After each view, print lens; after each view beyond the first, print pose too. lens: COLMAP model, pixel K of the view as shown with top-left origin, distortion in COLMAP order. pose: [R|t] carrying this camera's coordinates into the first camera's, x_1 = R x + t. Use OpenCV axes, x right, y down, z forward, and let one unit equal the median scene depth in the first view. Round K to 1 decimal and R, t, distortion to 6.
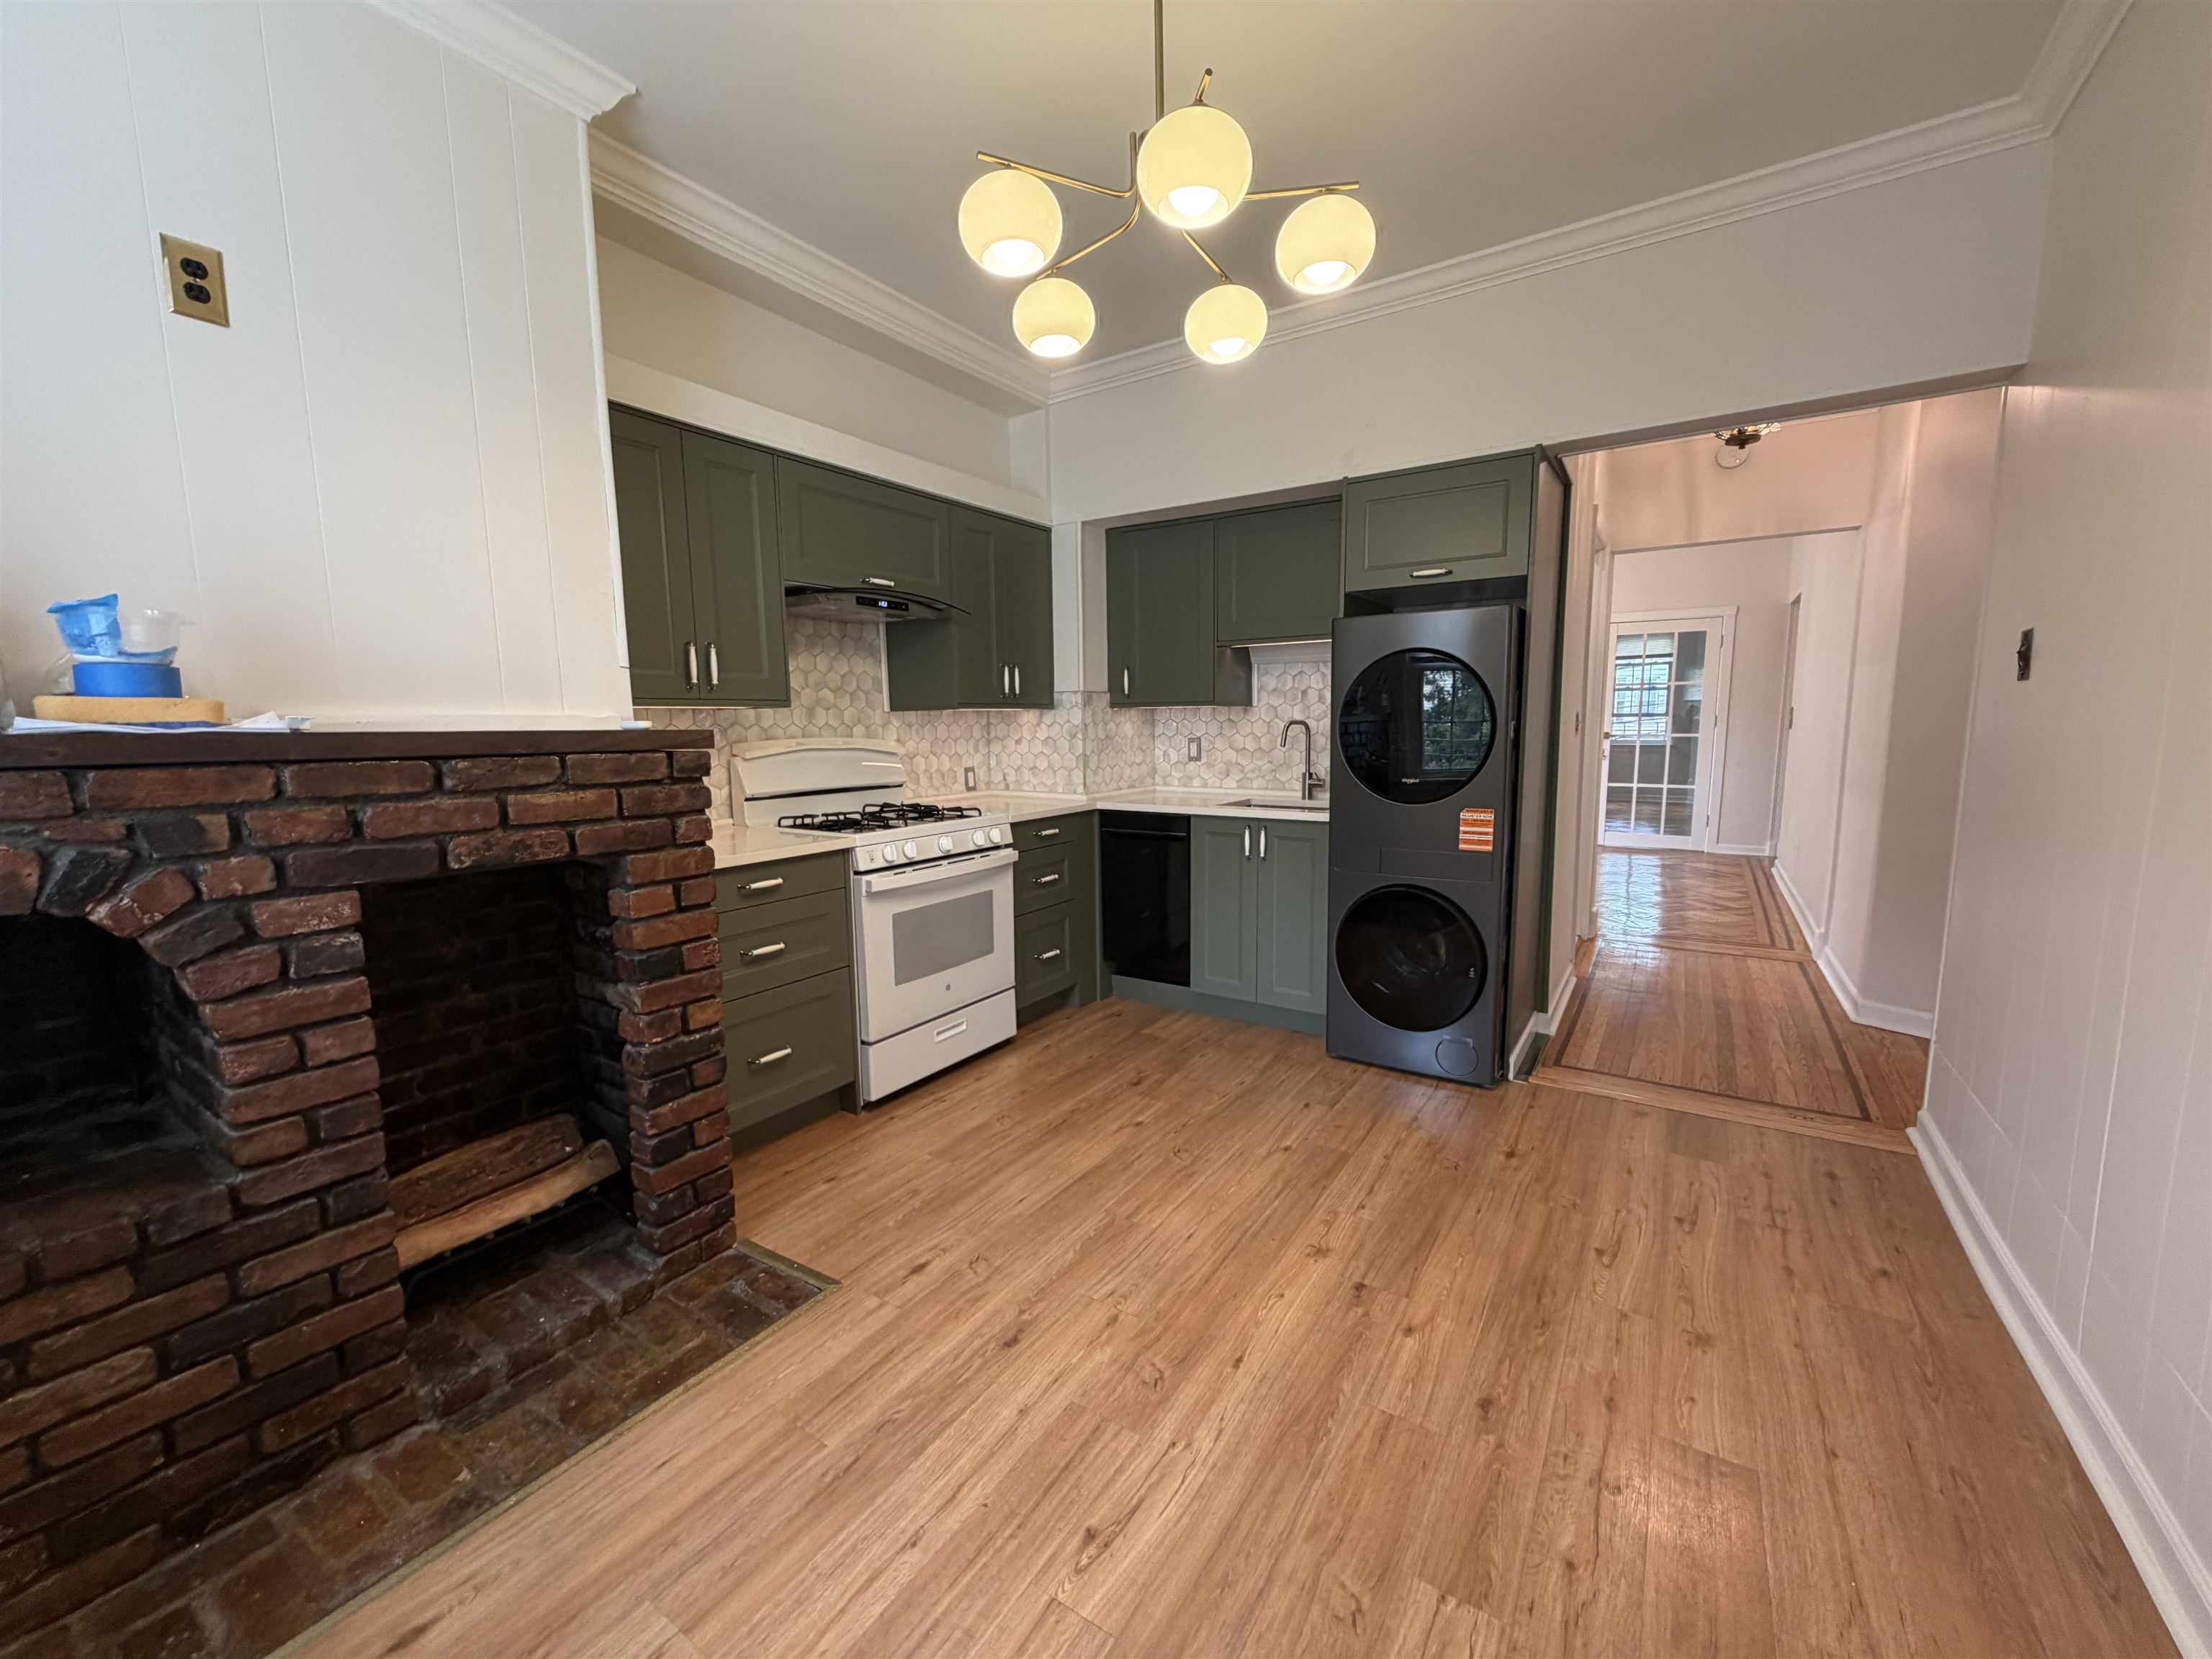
lens RADIAL K [[877.8, 0, 1105.6], [0, 877.8, 829.5], [0, 0, 1]] dist [0.002216, -0.000834]
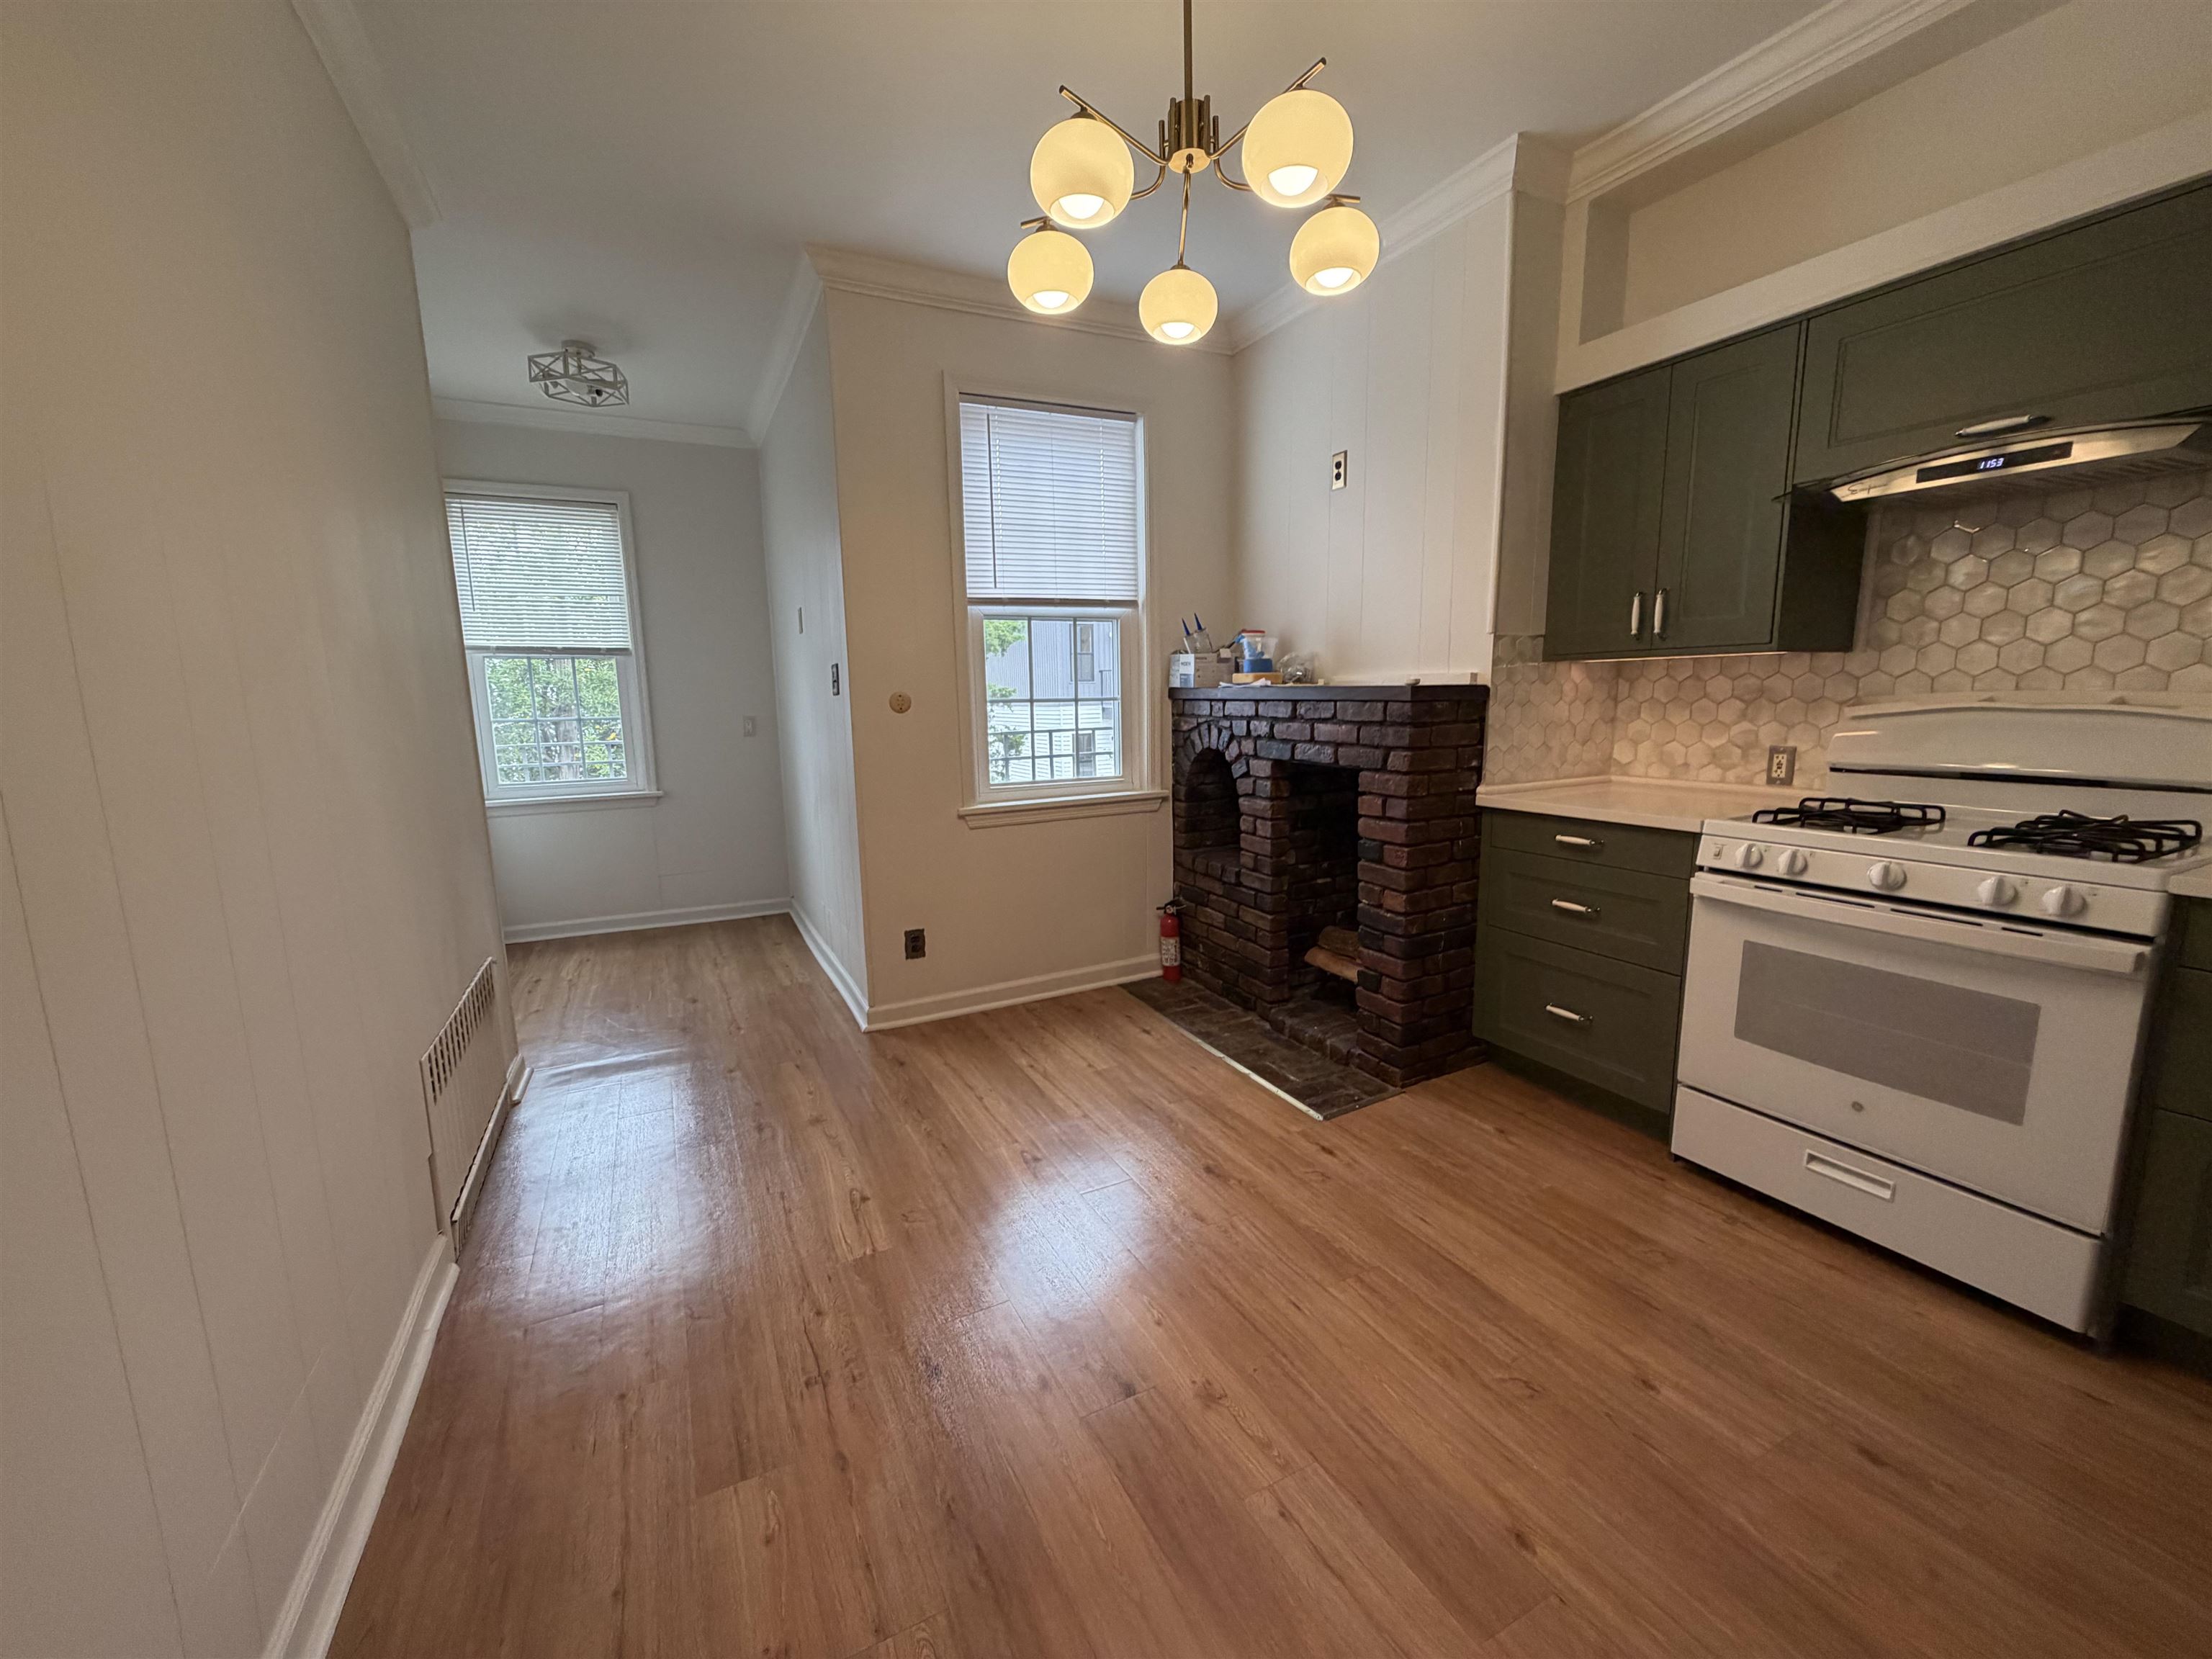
lens RADIAL K [[877.8, 0, 1096.3], [0, 877.8, 833.9], [0, 0, 1]] dist [0.002216, -0.000834]
pose [[-0.498286, 0.159366, -0.852241, 0.550587], [-0.080066, 0.970303, 0.228256, -0.097258], [0.863308, 0.181972, -0.470728, 0.760455]]
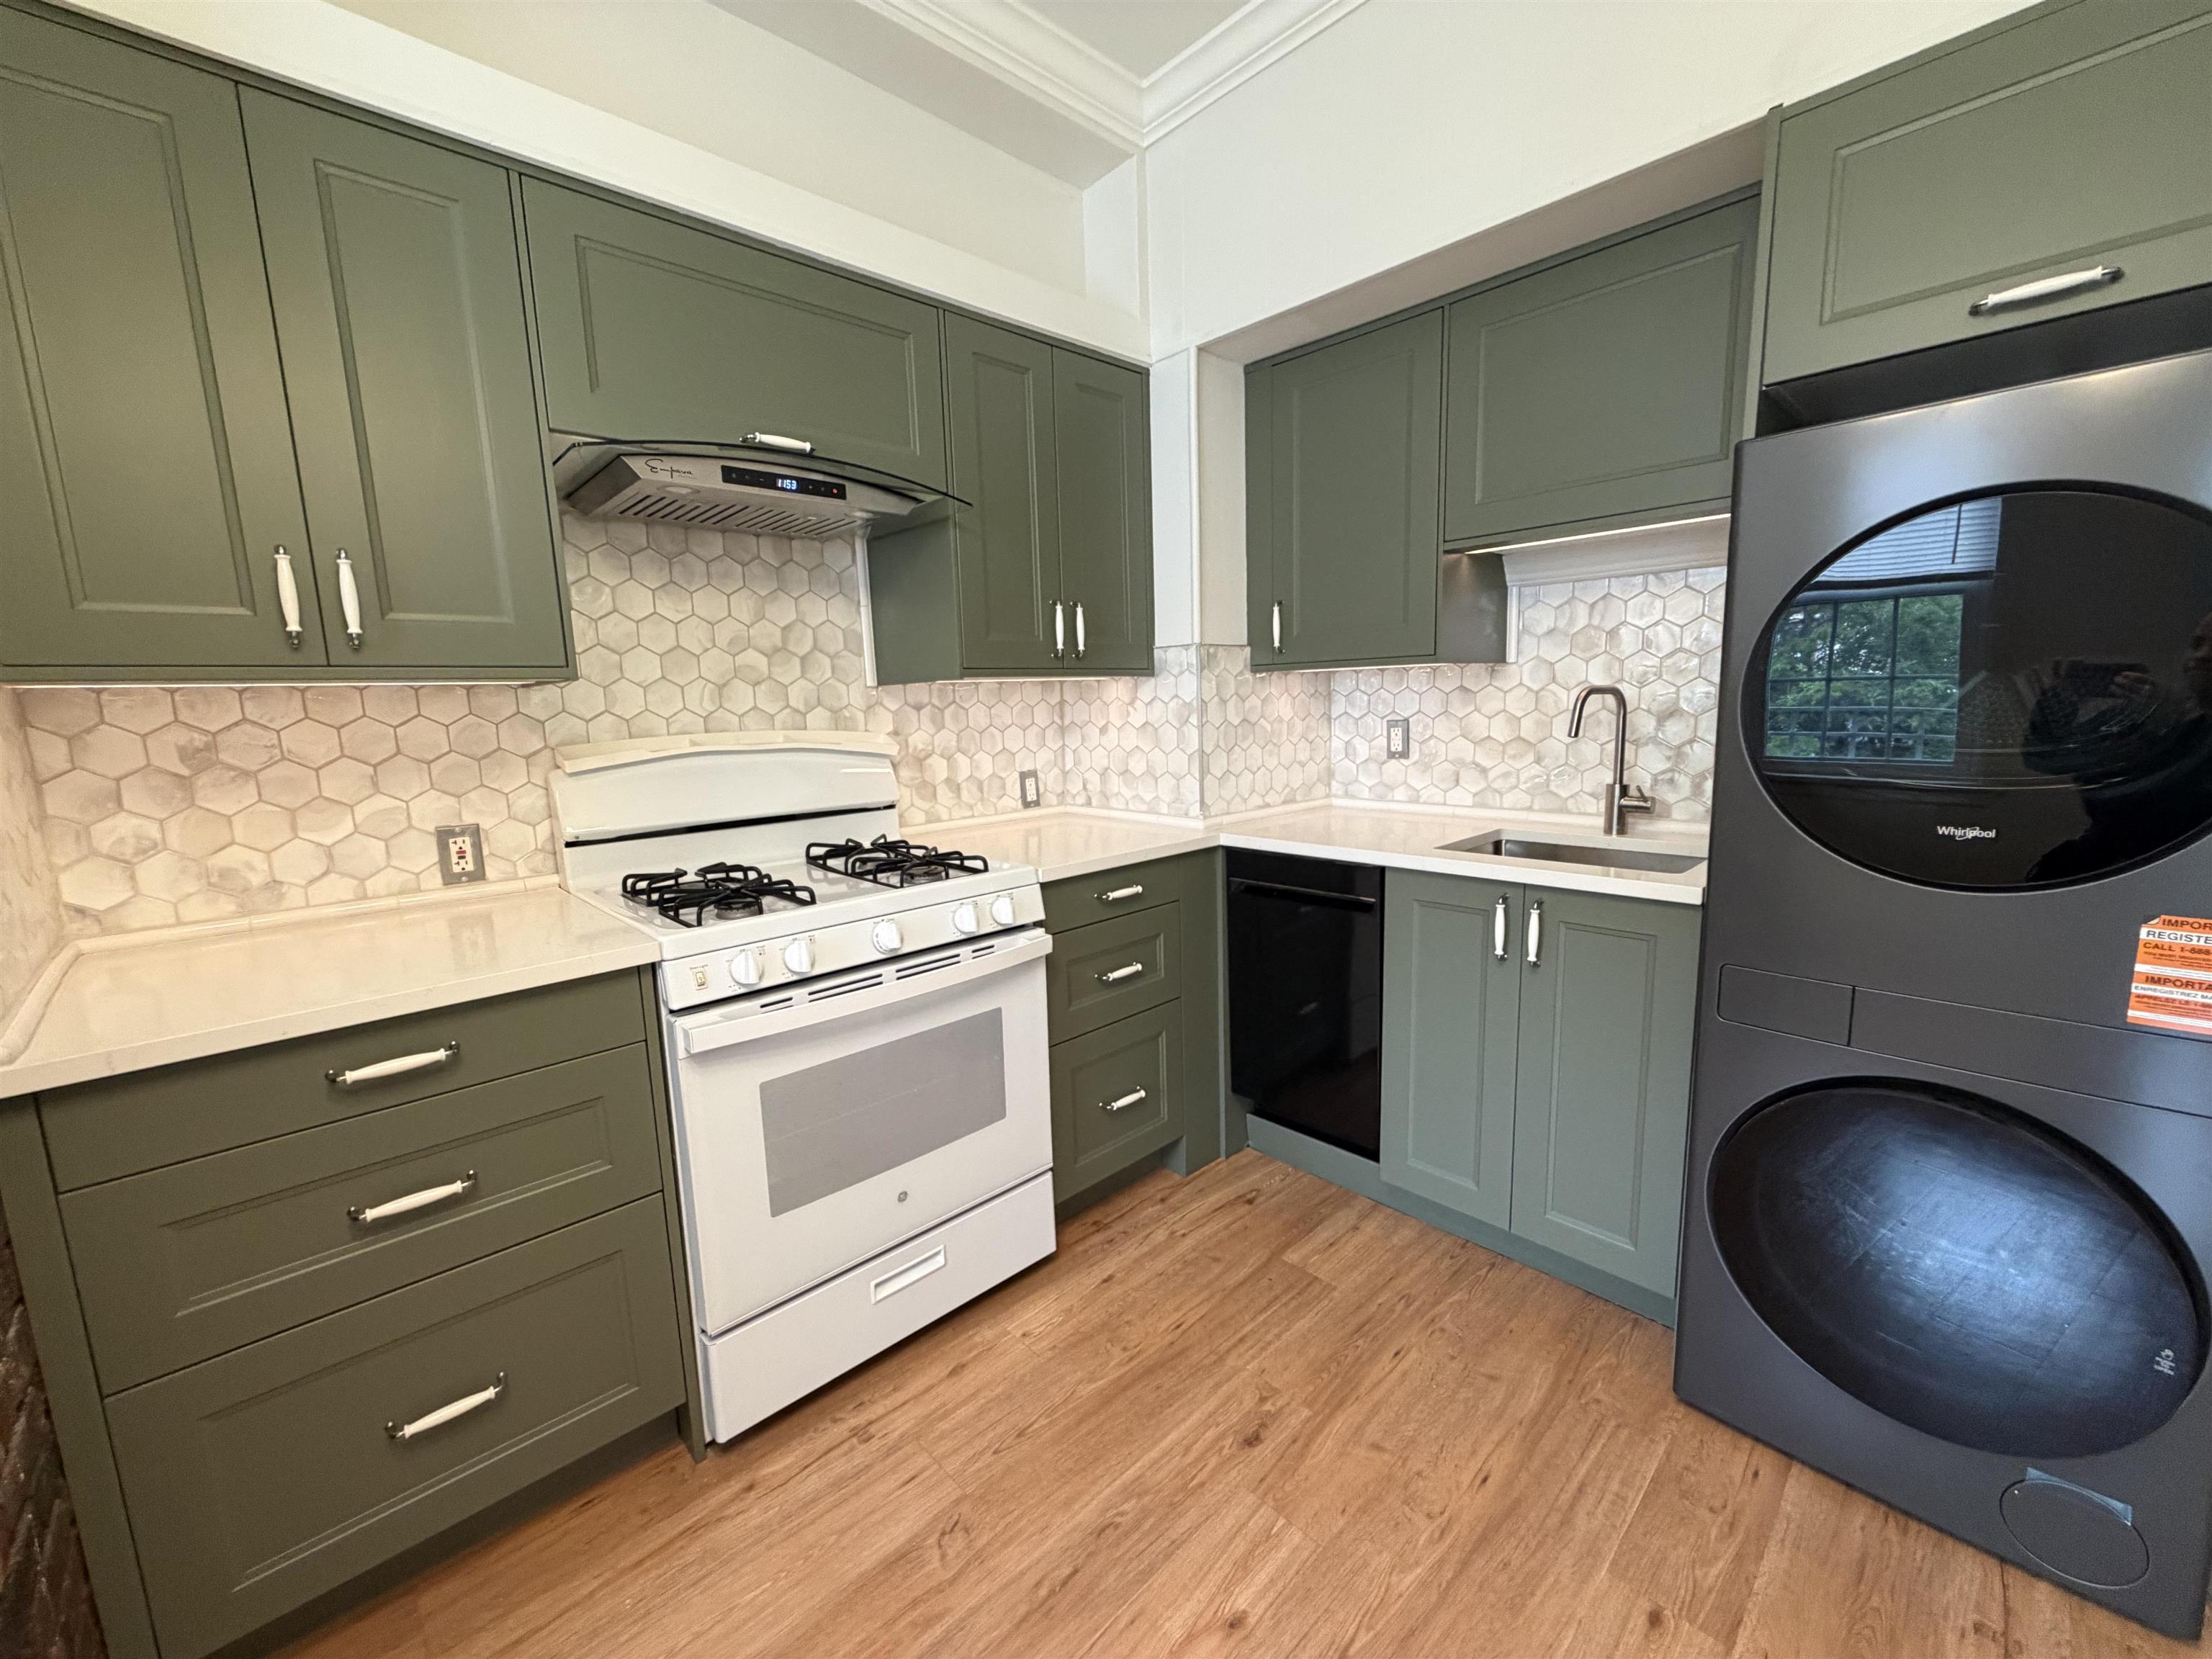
lens RADIAL K [[877.8, 0, 1104.2], [0, 877.8, 831.7], [0, 0, 1]] dist [0.002216, -0.000834]
pose [[0.973119, 0.016200, -0.229730, 0.058536], [-0.009112, 0.999450, 0.031880, -0.059632], [0.230121, -0.028930, 0.972732, 0.487049]]
